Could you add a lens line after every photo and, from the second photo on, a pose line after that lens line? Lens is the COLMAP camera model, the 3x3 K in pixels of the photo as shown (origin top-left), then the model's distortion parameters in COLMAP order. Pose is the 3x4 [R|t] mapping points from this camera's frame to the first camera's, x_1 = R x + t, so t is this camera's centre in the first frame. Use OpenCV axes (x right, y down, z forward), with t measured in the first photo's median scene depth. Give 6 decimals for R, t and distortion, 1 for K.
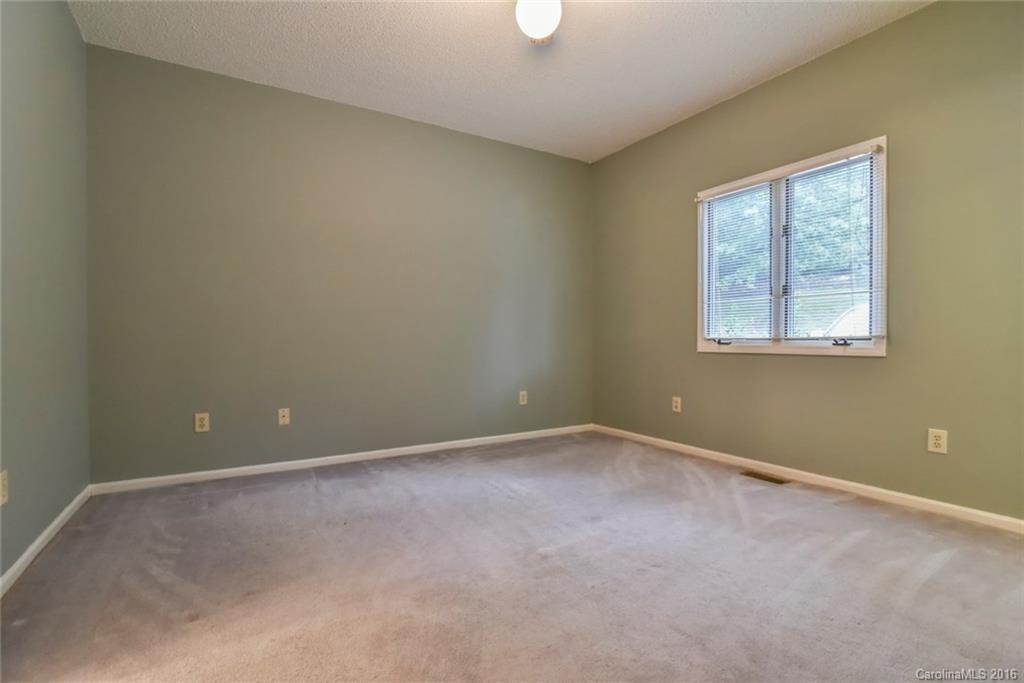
lens RADIAL K [[483.0, 0, 515.0], [0, 483.0, 345.9], [0, 0, 1]] dist [0.000733, 0.000152]
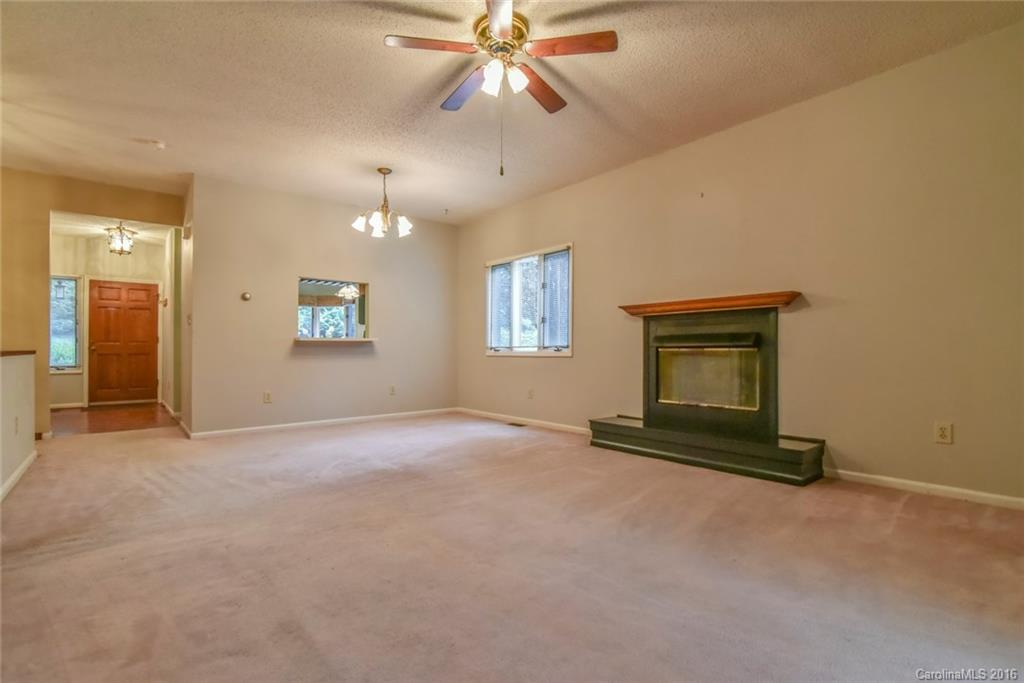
lens RADIAL K [[483.0, 0, 515.0], [0, 483.0, 345.9], [0, 0, 1]] dist [0.000733, 0.000152]
pose [[0.990539, -0.002867, 0.137202, 0.225366], [0.005242, 0.999843, -0.016951, 0.008995], [-0.137131, 0.017510, 0.990398, -0.681567]]
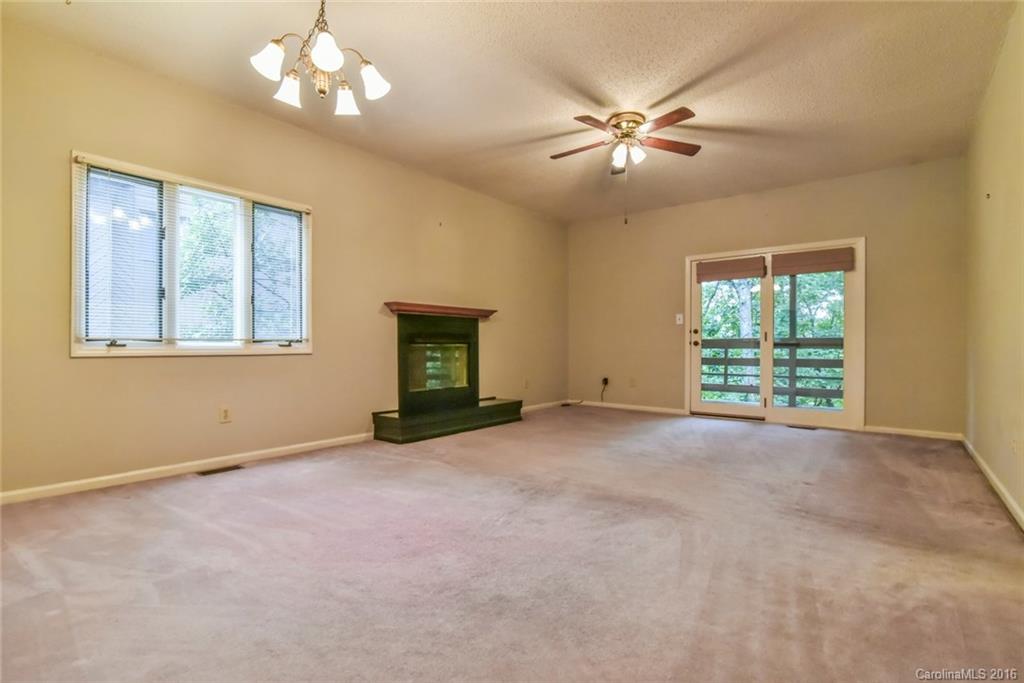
lens RADIAL K [[483.0, 0, 515.0], [0, 483.0, 345.9], [0, 0, 1]] dist [0.000733, 0.000152]
pose [[-0.338129, -0.004424, 0.941089, -0.675217], [0.005240, 0.999965, 0.006583, -0.006084], [-0.941085, 0.007157, -0.338094, 0.732997]]
